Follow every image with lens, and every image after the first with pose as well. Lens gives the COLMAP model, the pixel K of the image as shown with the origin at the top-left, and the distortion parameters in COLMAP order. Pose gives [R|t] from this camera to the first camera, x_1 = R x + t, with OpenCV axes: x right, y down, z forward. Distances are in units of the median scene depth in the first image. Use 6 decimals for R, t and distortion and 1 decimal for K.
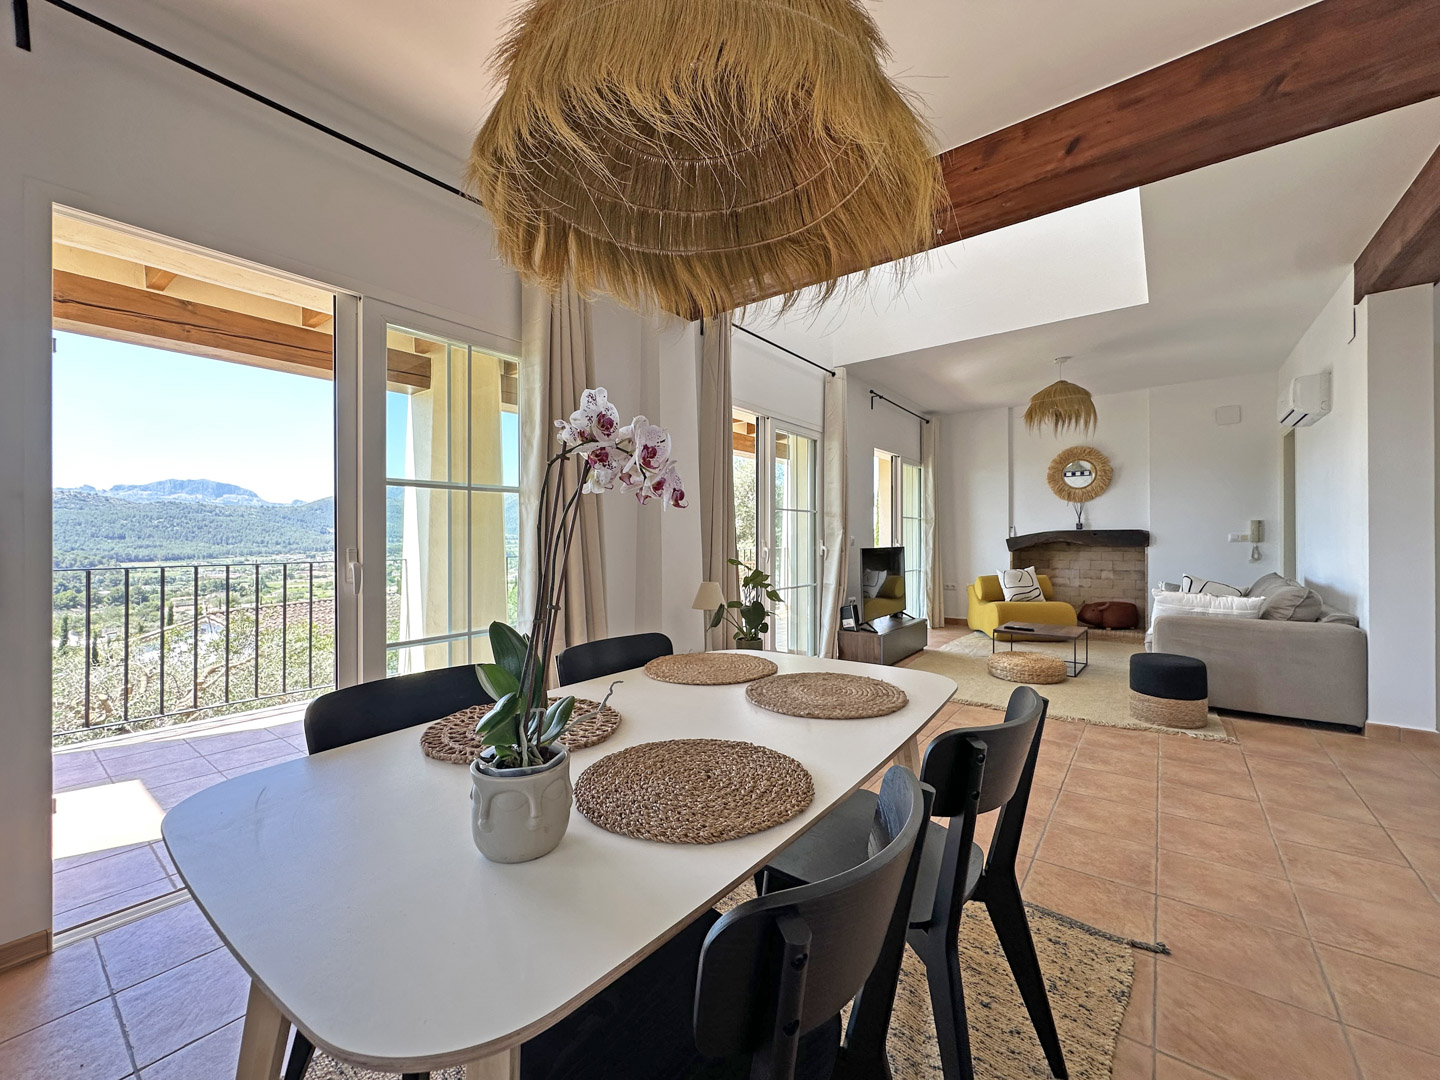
lens RADIAL K [[586.8, 0, 721.3], [0, 586.8, 546.6], [0, 0, 1]] dist [-0.005636, 0.000869]
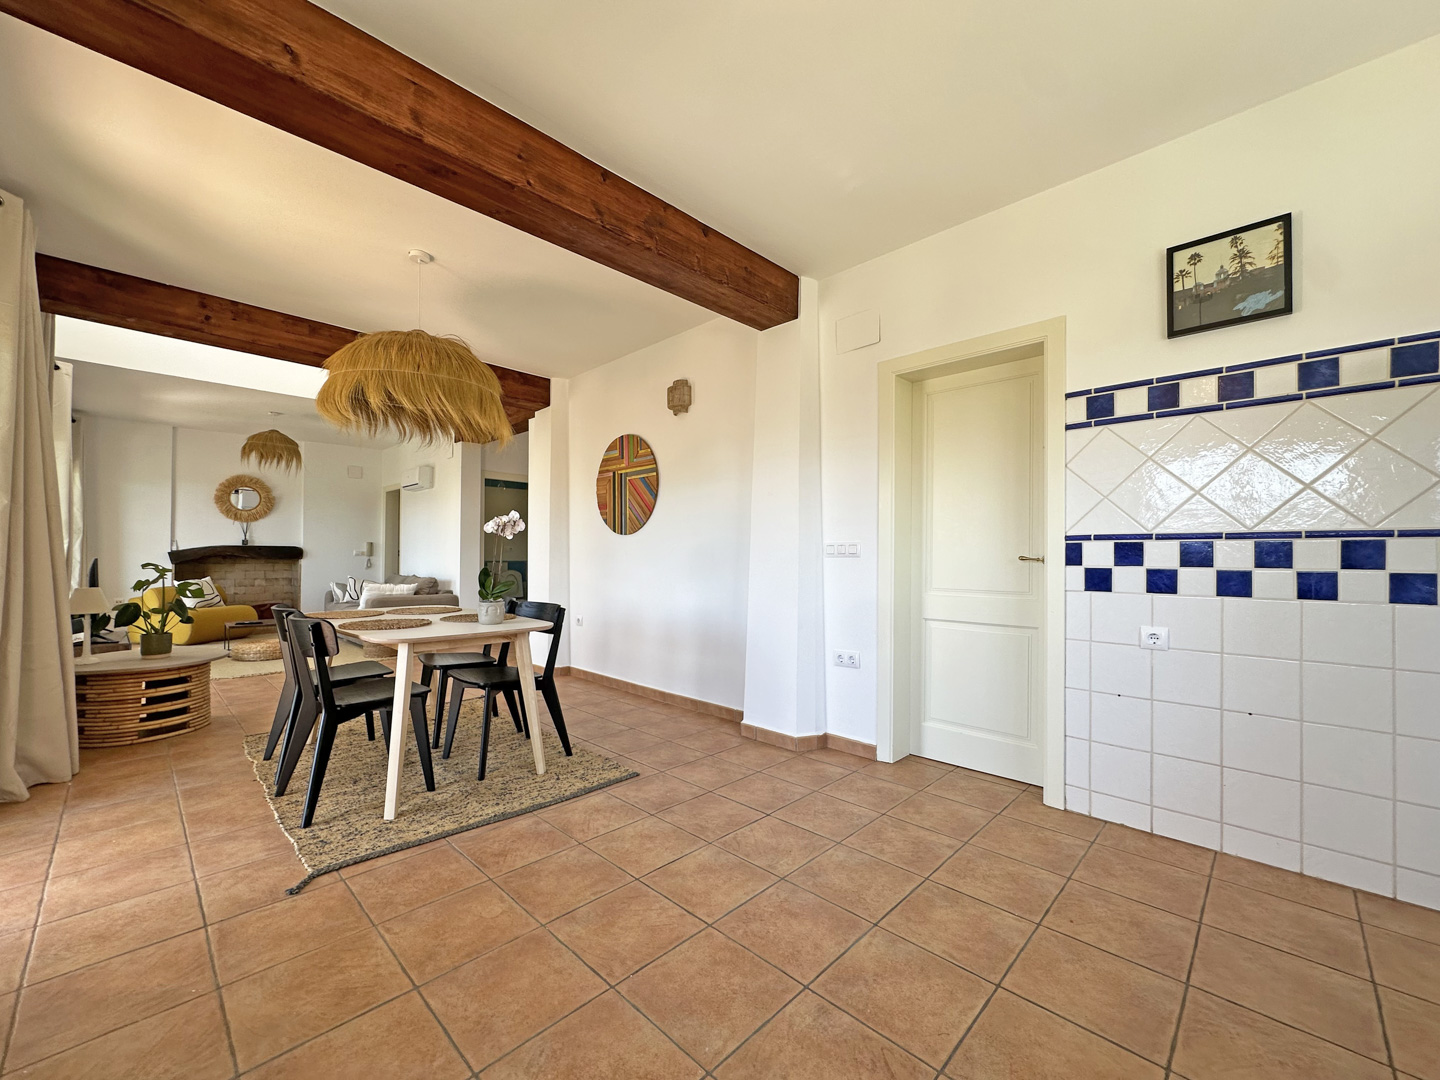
lens RADIAL K [[586.8, 0, 720.2], [0, 586.8, 543.7], [0, 0, 1]] dist [-0.005636, 0.000869]
pose [[0.125436, 0.026942, 0.991736, -0.481282], [0.006885, 0.999583, -0.028026, 0.008887], [-0.992078, 0.010344, 0.125198, -0.120523]]
